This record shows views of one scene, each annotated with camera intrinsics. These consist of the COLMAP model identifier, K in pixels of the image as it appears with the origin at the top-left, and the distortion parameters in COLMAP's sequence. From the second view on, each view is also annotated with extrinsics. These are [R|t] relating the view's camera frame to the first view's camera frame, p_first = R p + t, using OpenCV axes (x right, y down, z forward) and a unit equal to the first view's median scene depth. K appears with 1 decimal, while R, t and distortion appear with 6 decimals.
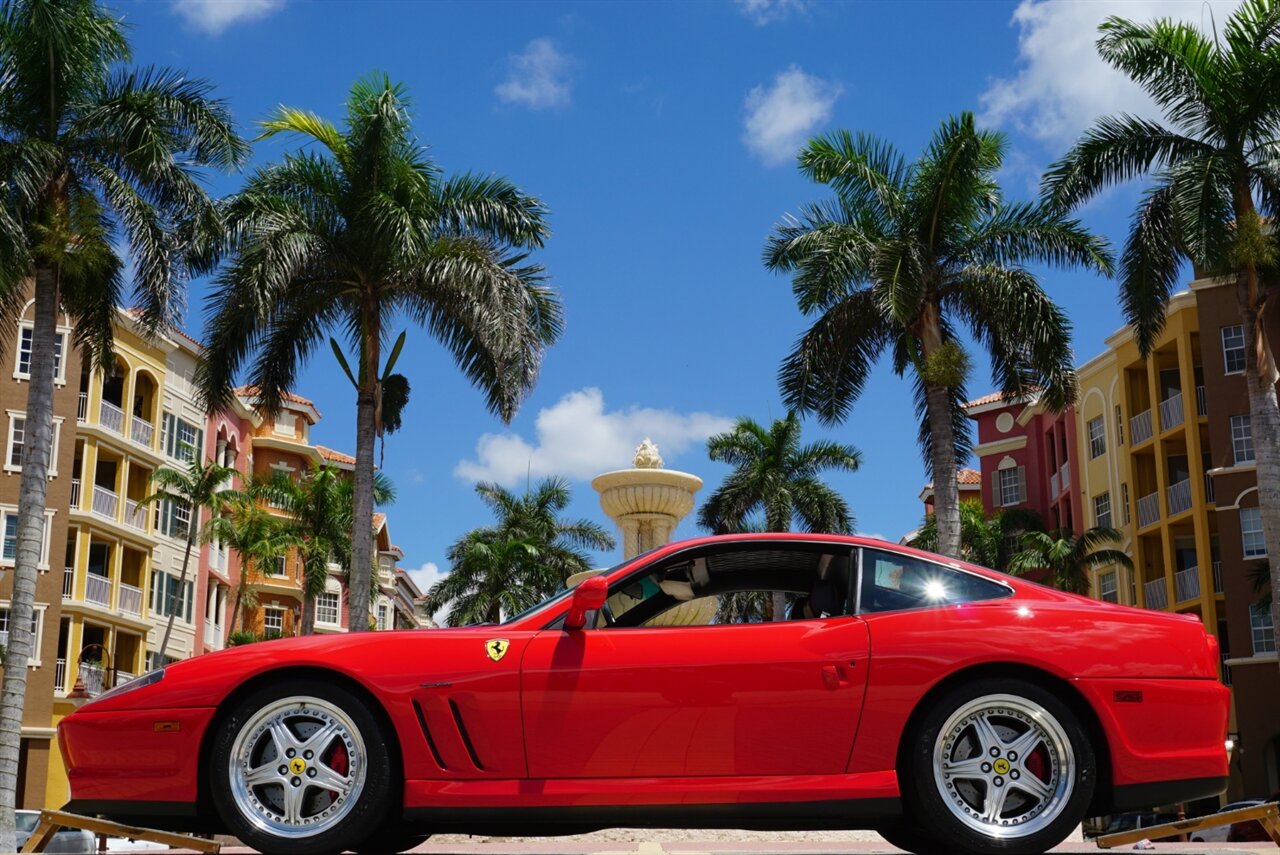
lens RADIAL K [[2327.1, 0, 632.0], [0, 2327.1, 429.5], [0, 0, 1]] dist [-0.019928, -0.011968]
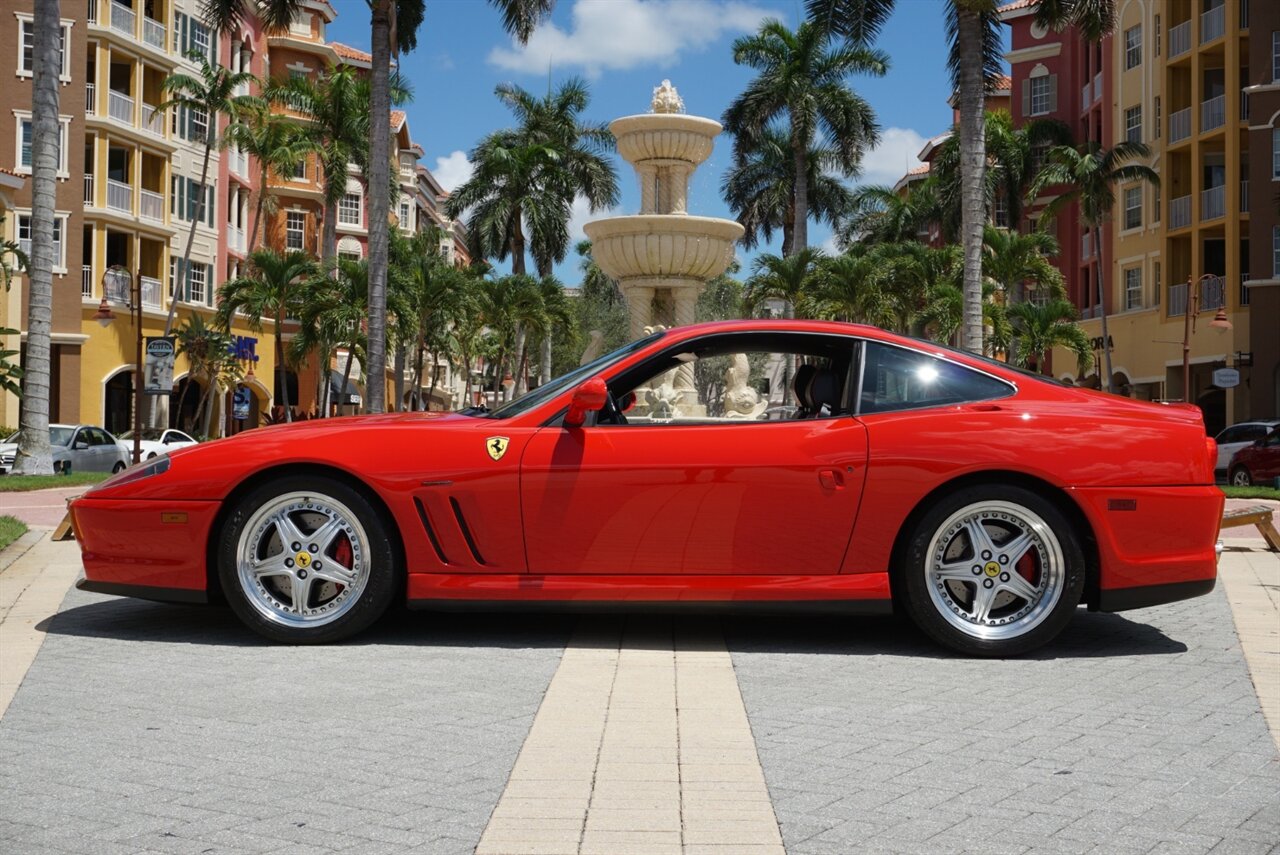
lens RADIAL K [[2266.1, 0, 640.8], [0, 2266.1, 409.8], [0, 0, 1]] dist [-0.007002, 0.013756]
pose [[0.999691, 0.015648, -0.019337, 0.015074], [-0.008752, 0.948900, 0.315456, -0.152128], [0.023285, -0.315190, 0.948743, 0.050043]]
